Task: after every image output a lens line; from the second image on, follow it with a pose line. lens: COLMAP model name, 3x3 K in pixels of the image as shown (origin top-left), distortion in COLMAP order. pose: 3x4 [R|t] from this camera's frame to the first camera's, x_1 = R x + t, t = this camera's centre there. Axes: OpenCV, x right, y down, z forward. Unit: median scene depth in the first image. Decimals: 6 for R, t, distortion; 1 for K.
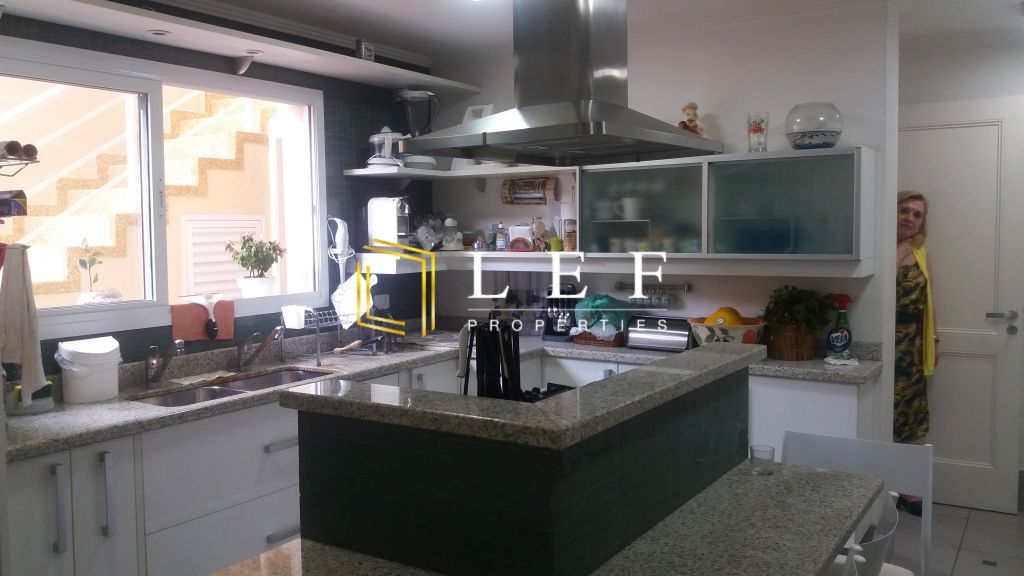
lens RADIAL K [[834.8, 0, 510.5], [0, 834.8, 282.2], [0, 0, 1]] dist [0.173365, -0.436522]
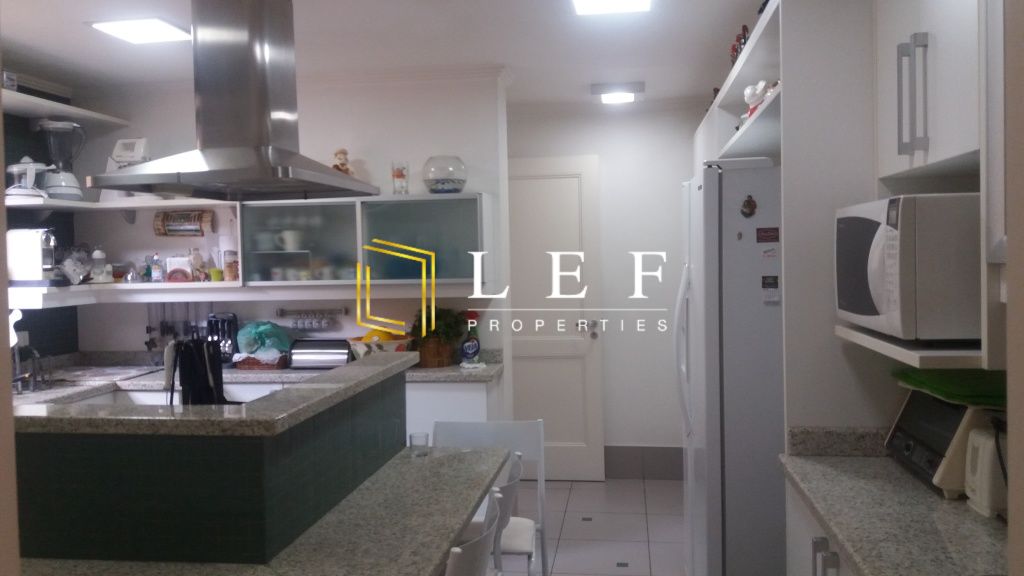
lens RADIAL K [[834.8, 0, 510.5], [0, 834.8, 282.2], [0, 0, 1]] dist [0.173365, -0.436522]
pose [[0.907633, -0.019780, 0.419298, -0.058865], [0.036835, 0.998789, -0.032619, 0.012453], [-0.418145, 0.045051, 0.907263, -0.114080]]
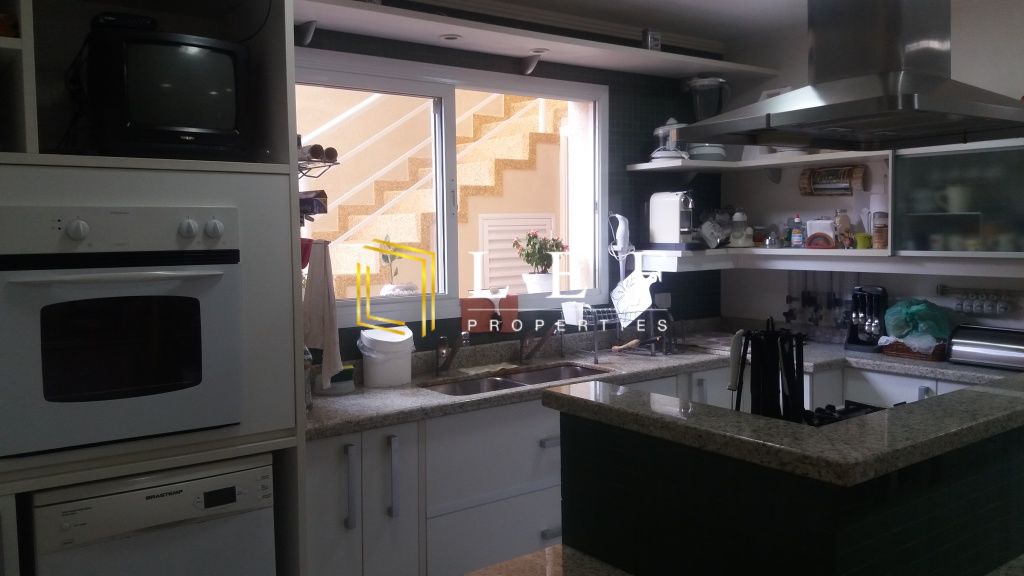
lens RADIAL K [[834.8, 0, 510.5], [0, 834.8, 282.2], [0, 0, 1]] dist [0.173365, -0.436522]
pose [[0.939943, 0.019595, -0.340768, 0.011739], [-0.018185, 0.999808, 0.007332, -0.001836], [0.340846, -0.000694, 0.940119, 0.038354]]
